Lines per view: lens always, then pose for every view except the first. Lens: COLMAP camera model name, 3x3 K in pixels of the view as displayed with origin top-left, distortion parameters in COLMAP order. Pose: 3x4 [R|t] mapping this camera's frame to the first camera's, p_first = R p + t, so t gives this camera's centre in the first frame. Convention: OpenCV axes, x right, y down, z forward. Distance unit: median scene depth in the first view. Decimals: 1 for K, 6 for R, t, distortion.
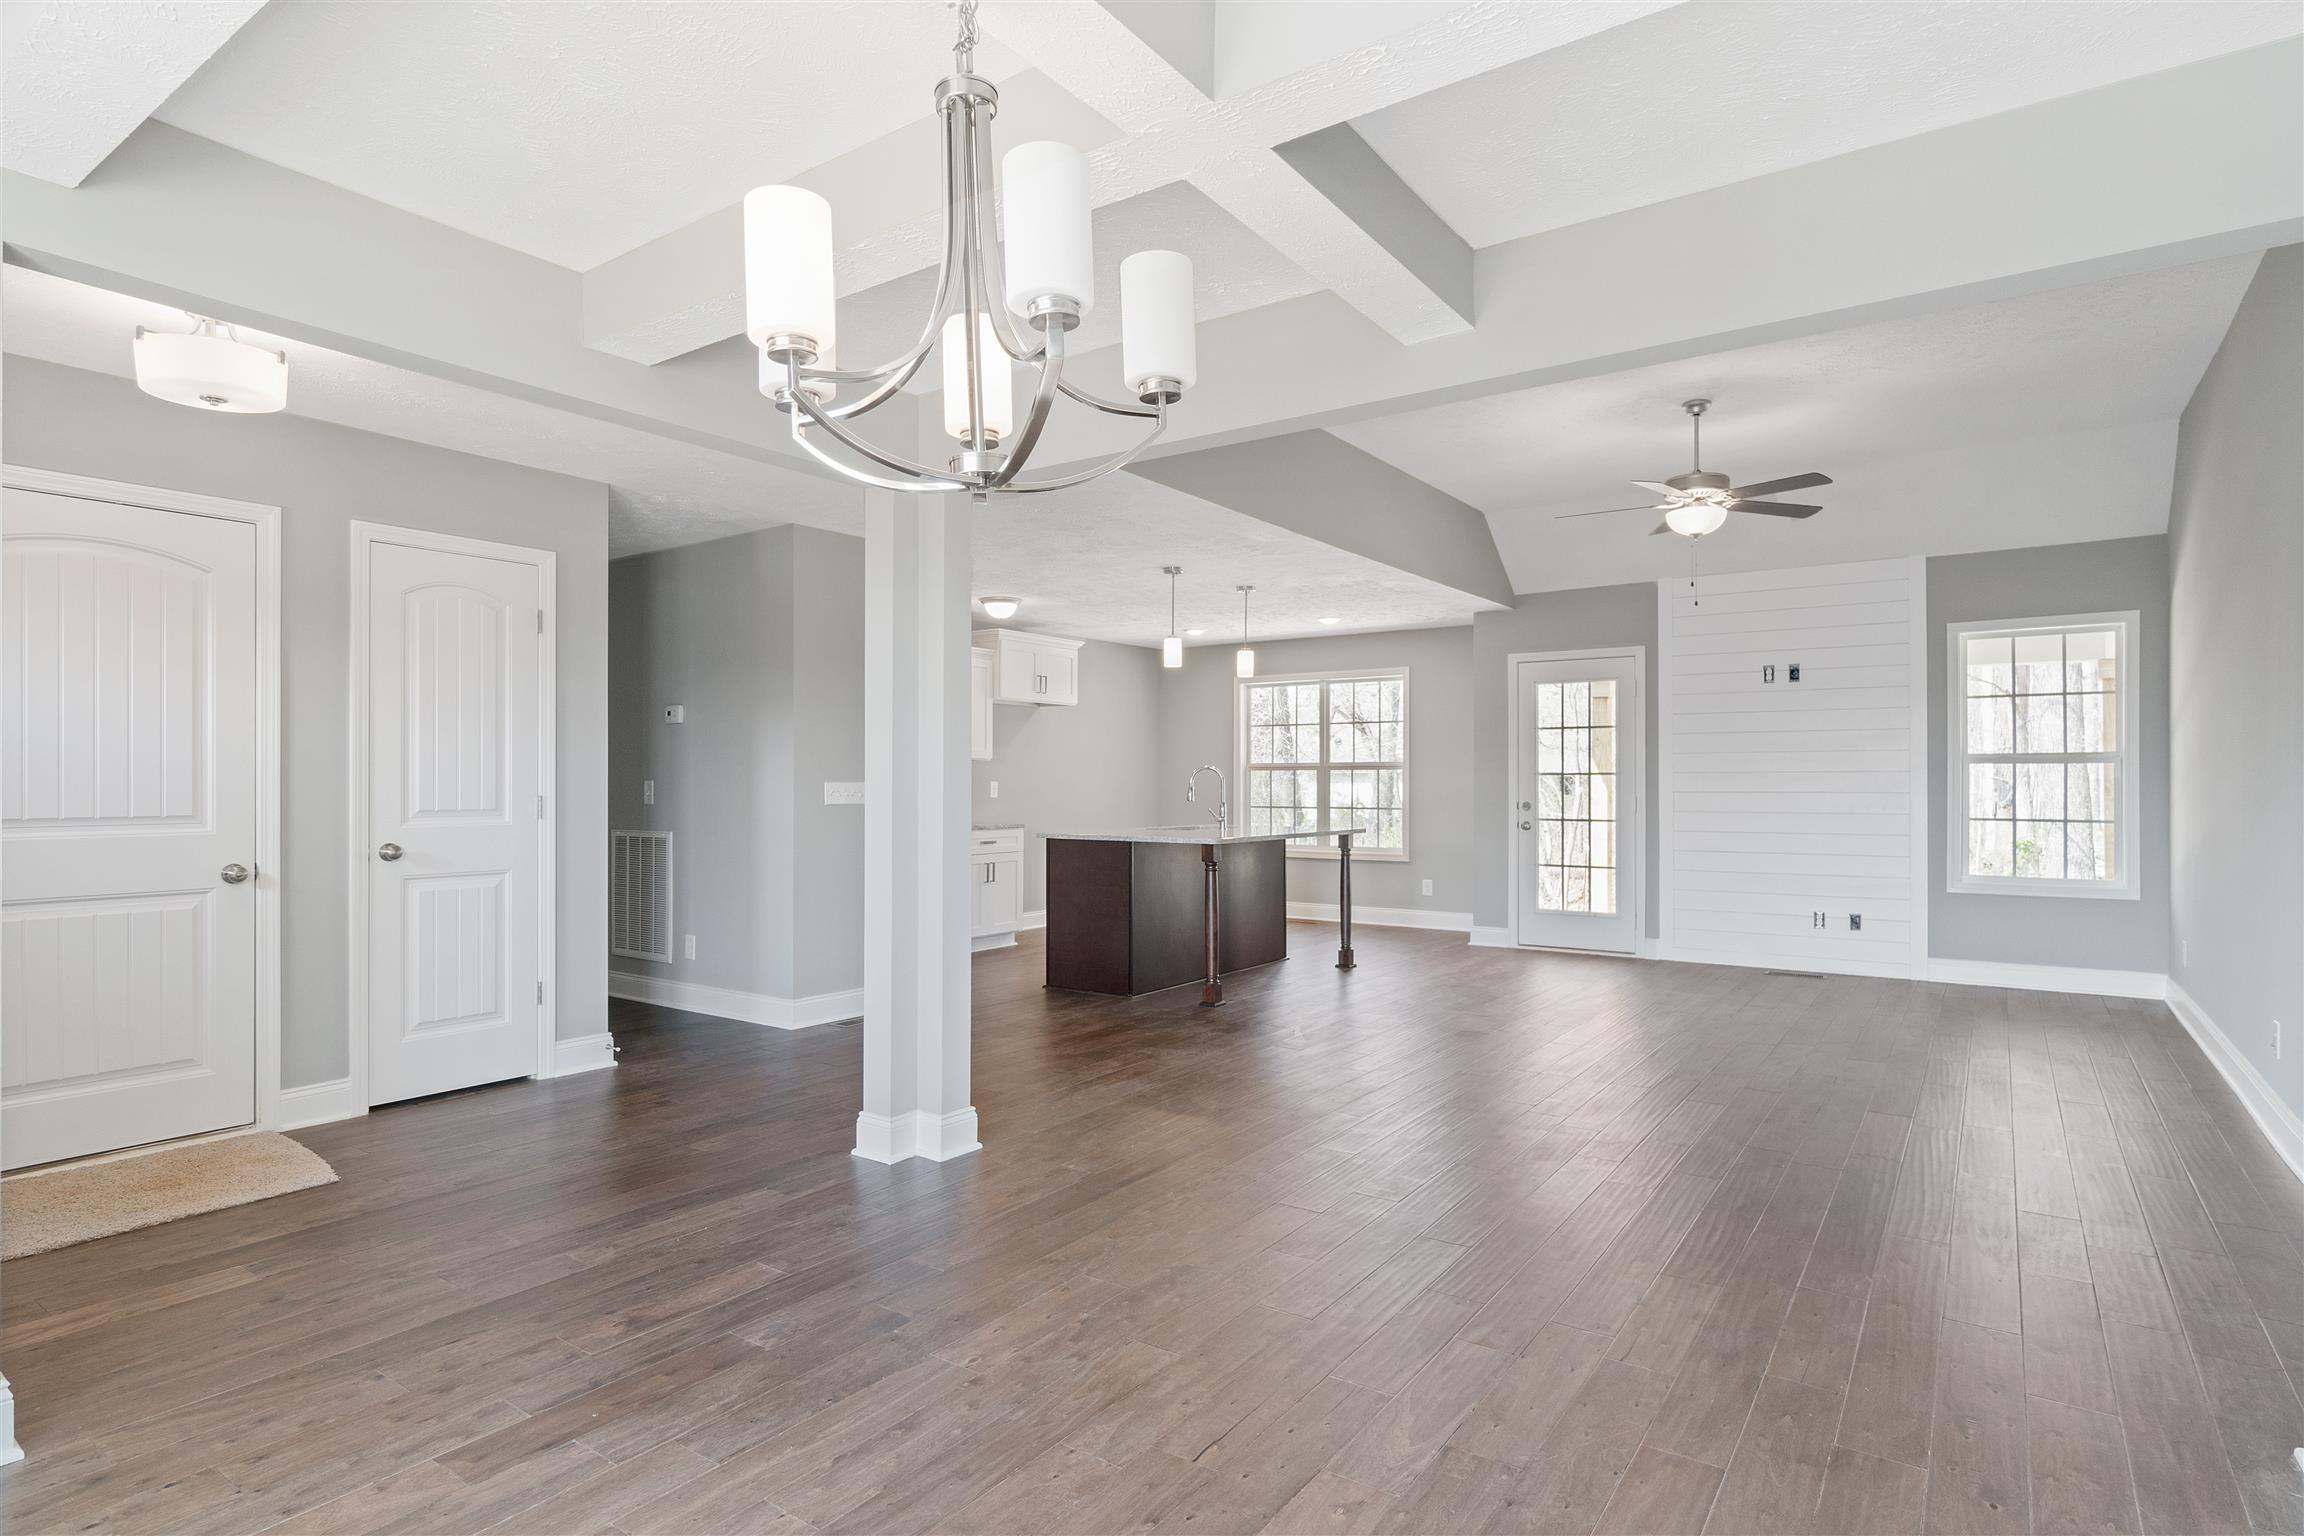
lens RADIAL K [[1206.5, 0, 1148.2], [0, 1206.5, 778.8], [0, 0, 1]] dist [-0.000134, 0.000157]
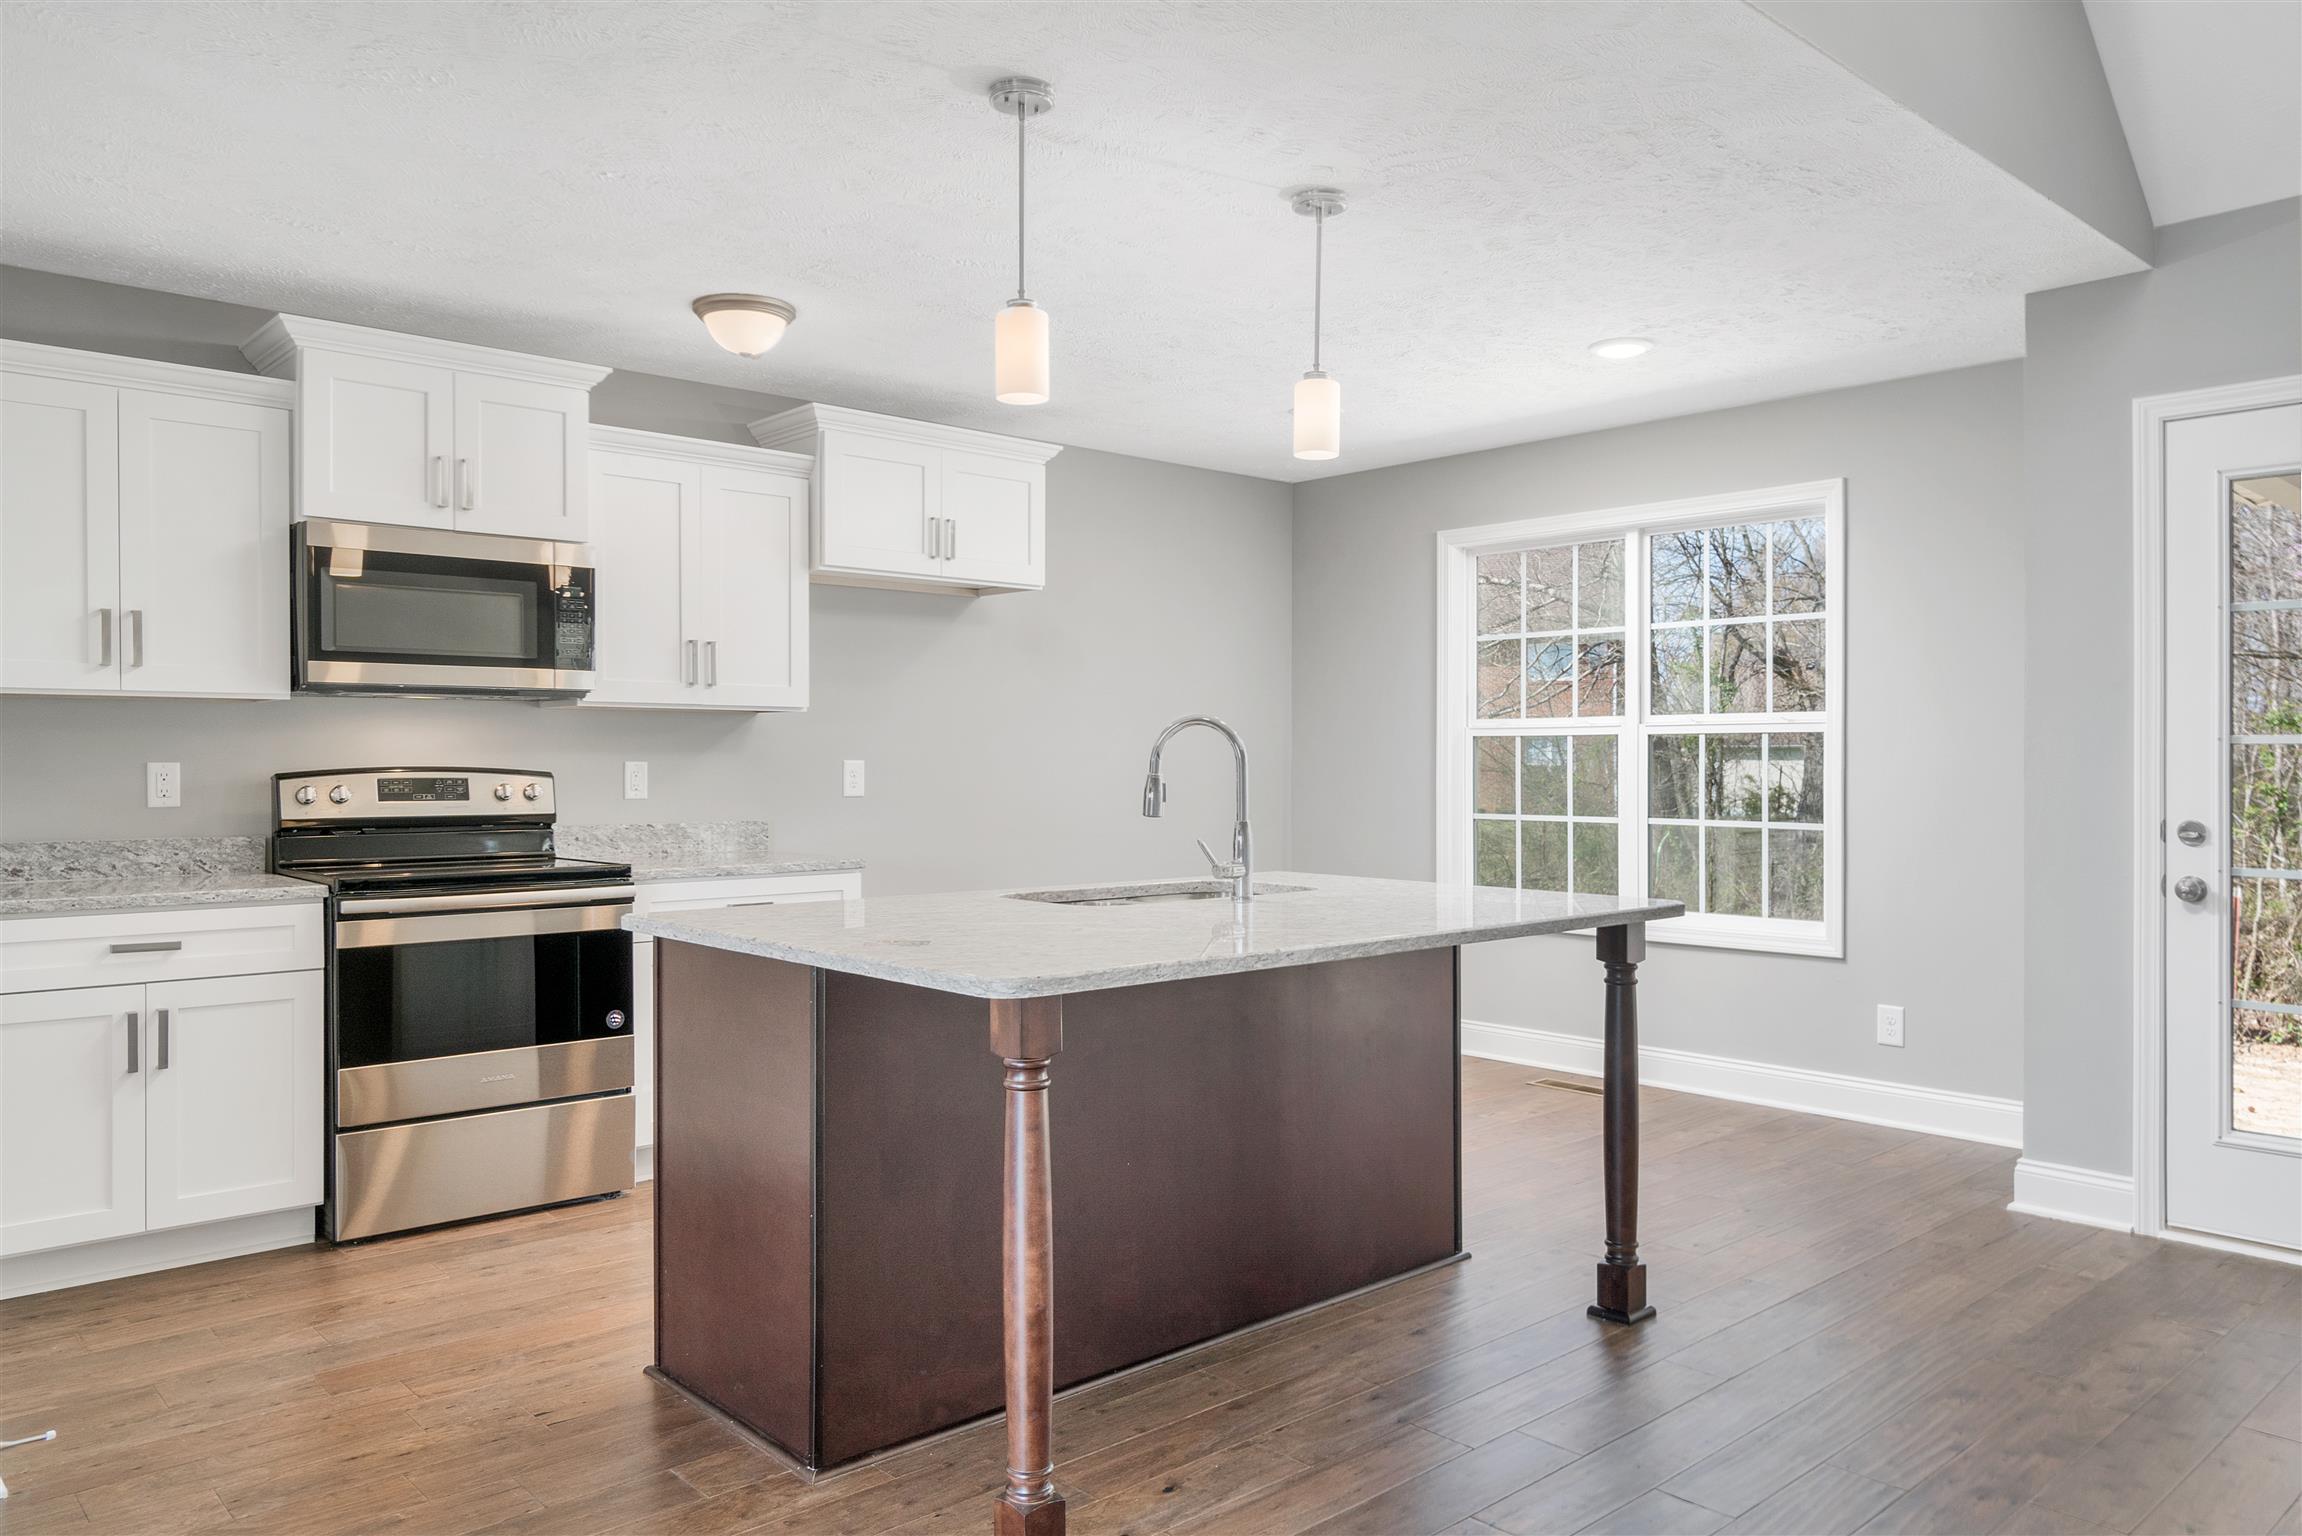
lens RADIAL K [[1588.3, 0, 1151.0], [0, 1588.3, 768.0], [0, 0, 1]] dist [-0.002309, -0.001630]
pose [[0.976865, 0.001156, -0.213852, 0.113425], [0.000538, 0.999969, 0.007865, 0.000341], [0.213855, -0.007798, 0.976834, 0.470885]]
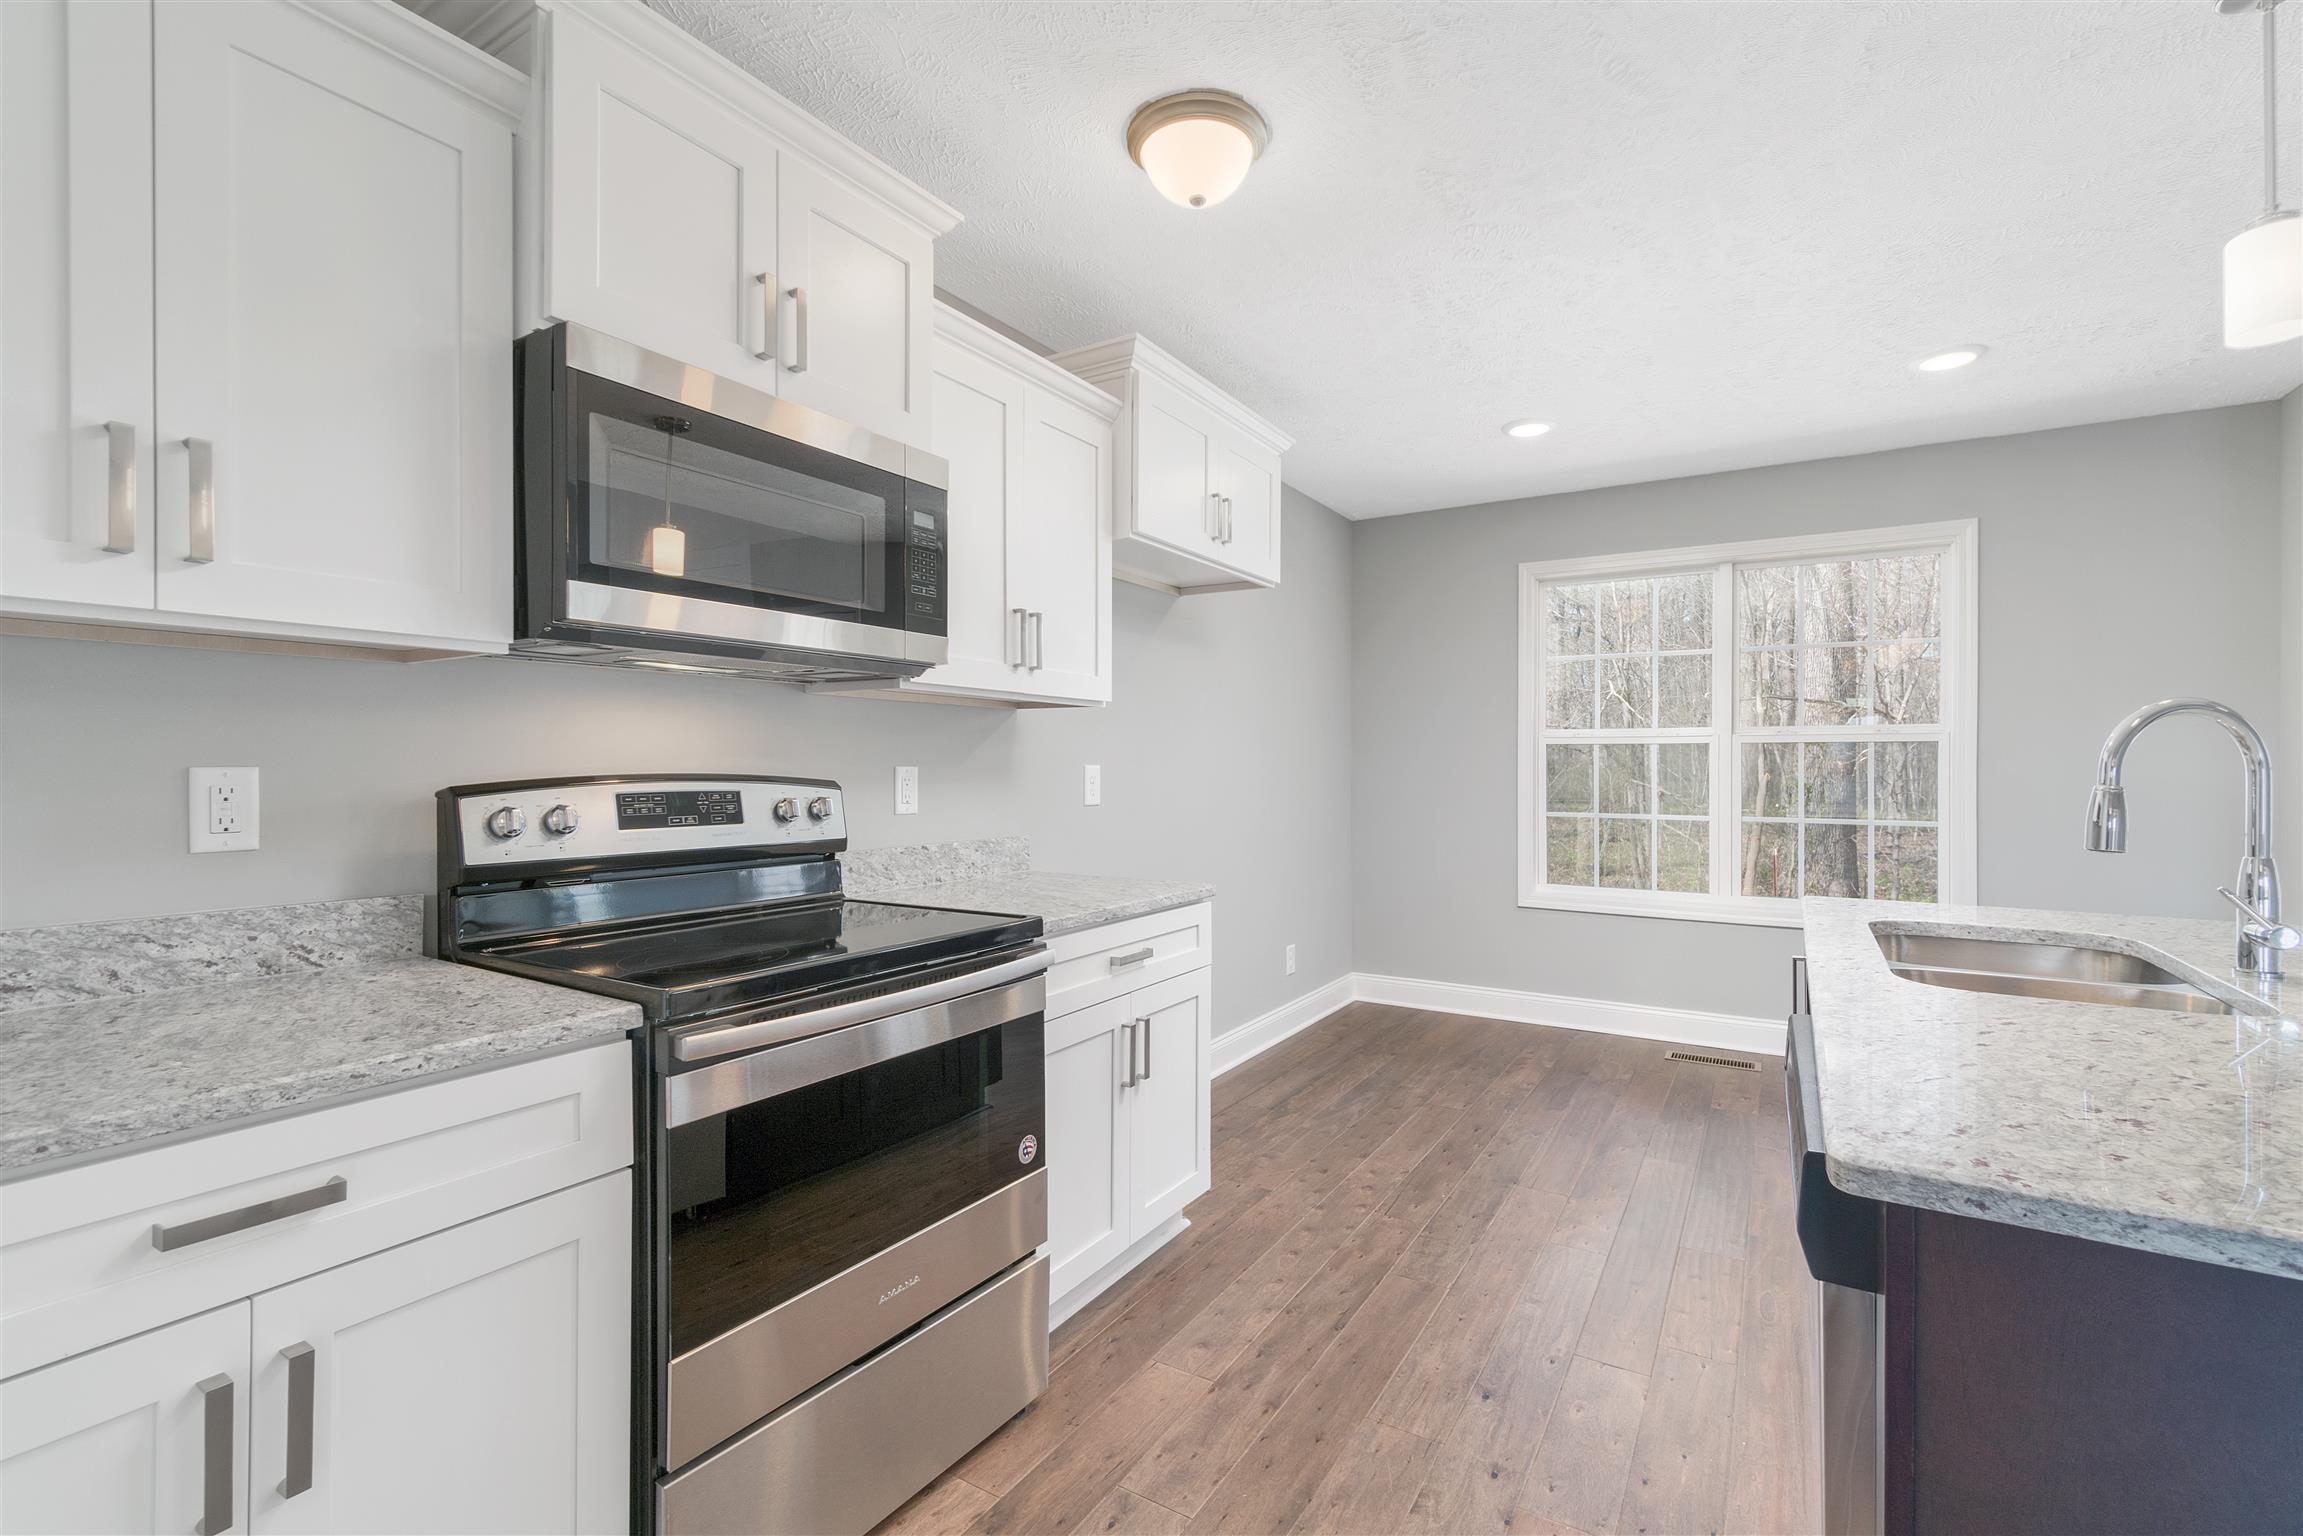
lens RADIAL K [[1015.6, 0, 1160.0], [0, 1015.6, 763.7], [0, 0, 1]] dist [-0.001863, 0.000112]
pose [[0.998227, 0.000525, 0.059524, -0.134525], [-0.000551, 1.000000, 0.000423, 0.001497], [-0.059524, -0.000455, 0.998227, 0.698427]]
